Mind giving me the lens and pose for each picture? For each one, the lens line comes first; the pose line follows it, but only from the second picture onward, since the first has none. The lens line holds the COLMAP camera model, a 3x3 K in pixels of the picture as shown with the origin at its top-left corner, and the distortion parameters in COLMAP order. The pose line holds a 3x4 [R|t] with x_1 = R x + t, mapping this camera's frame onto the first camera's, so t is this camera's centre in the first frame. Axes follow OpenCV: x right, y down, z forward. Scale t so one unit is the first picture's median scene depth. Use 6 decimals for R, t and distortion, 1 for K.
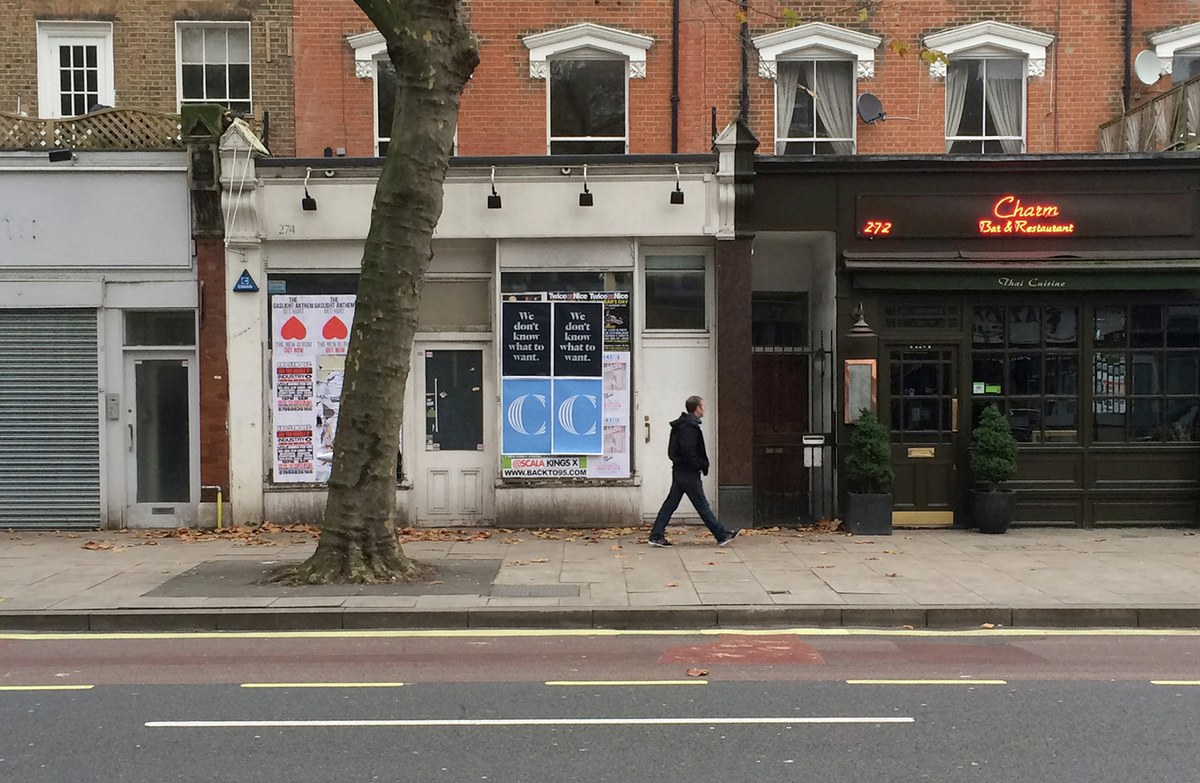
lens RADIAL K [[1380.4, 0, 600.0], [0, 1380.4, 391.5], [0, 0, 1]] dist [0.002766, 0.001098]
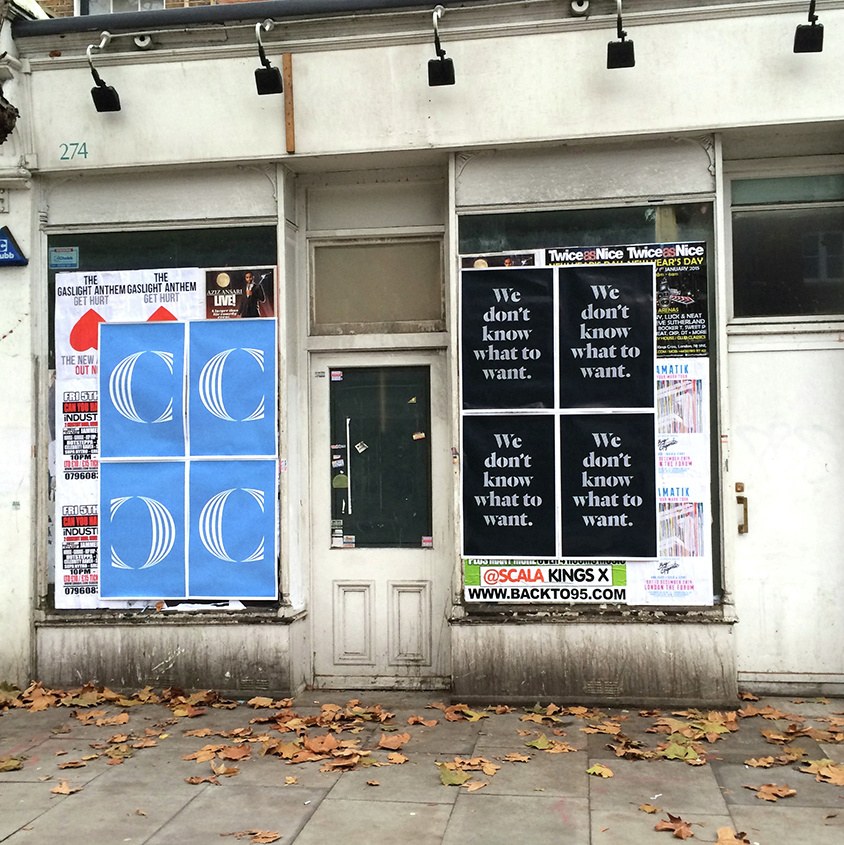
lens RADIAL K [[1710.3, 0, 422.0], [0, 1710.3, 422.5], [0, 0, 1]] dist [0.093967, 0.135481]
pose [[0.993355, -0.012530, -0.114409, -0.011151], [0.010666, 0.999800, -0.016889, 0.004661], [0.114598, 0.015556, 0.993290, 0.345745]]
